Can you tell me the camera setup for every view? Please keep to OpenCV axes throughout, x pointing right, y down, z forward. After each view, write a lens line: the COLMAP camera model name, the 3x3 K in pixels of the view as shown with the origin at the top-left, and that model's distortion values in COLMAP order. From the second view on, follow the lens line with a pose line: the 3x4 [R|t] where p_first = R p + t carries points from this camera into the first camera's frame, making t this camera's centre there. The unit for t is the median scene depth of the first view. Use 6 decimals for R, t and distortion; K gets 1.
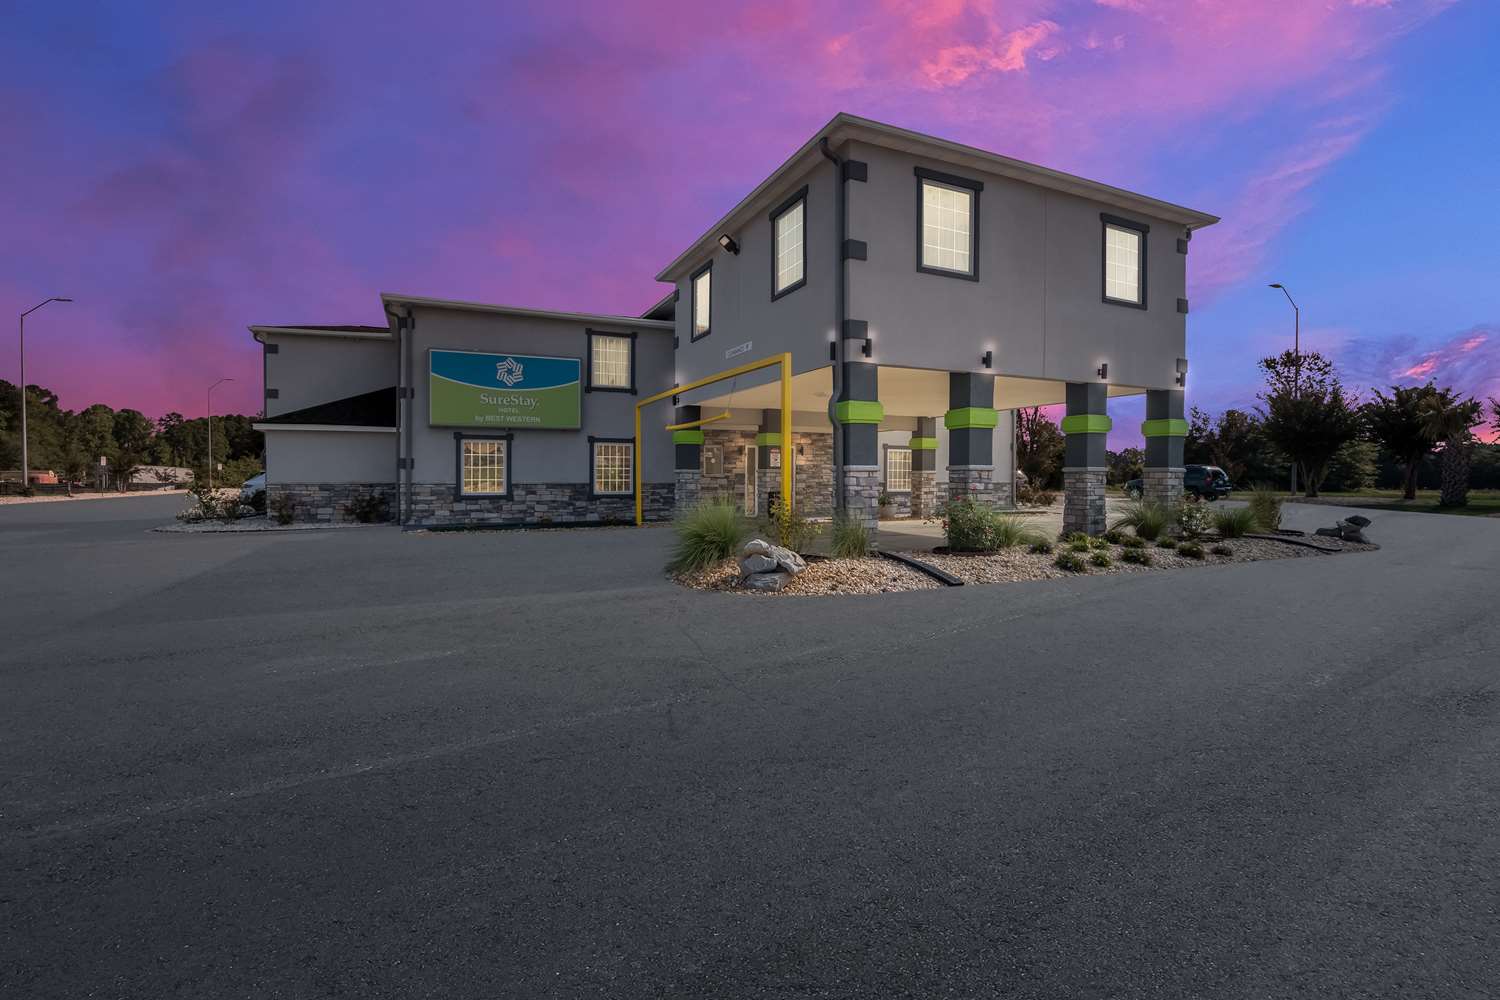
lens RADIAL K [[668.0, 0, 750.0], [0, 668.0, 500.0], [0, 0, 1]] dist [-0.024545, 0.000138]
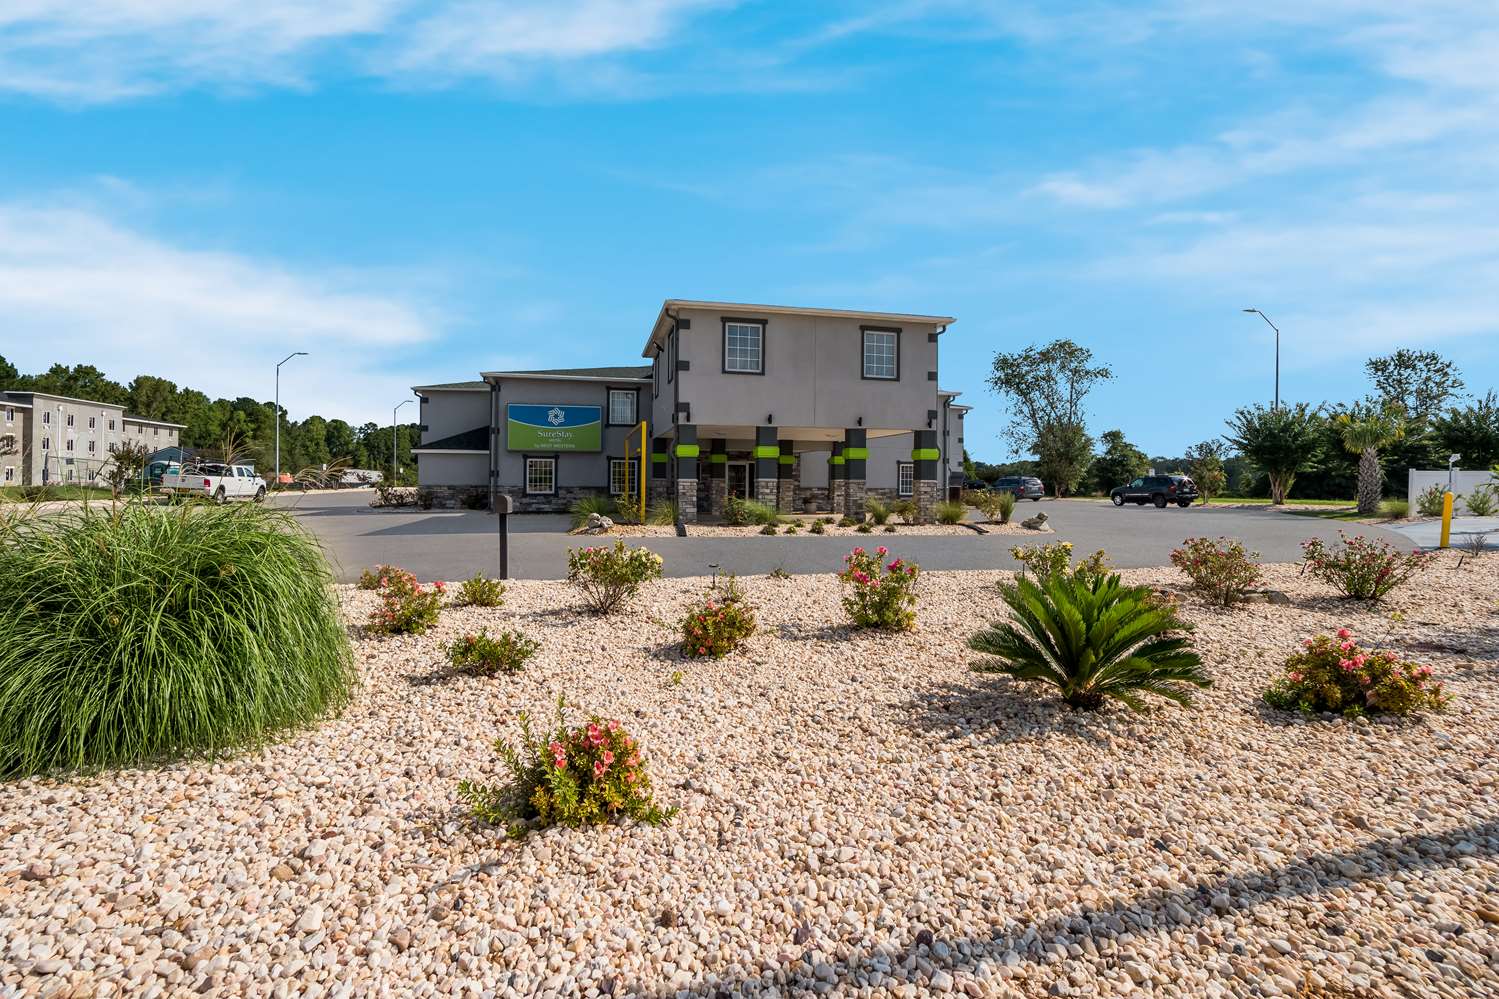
lens RADIAL K [[677.5, 0, 750.9], [0, 677.5, 484.7], [0, 0, 1]] dist [-0.021785, -0.000274]
pose [[0.978987, 0.008409, -0.203748, 0.407284], [-0.014027, 0.999560, -0.026144, 0.006577], [0.203438, 0.028453, 0.978674, -0.461809]]
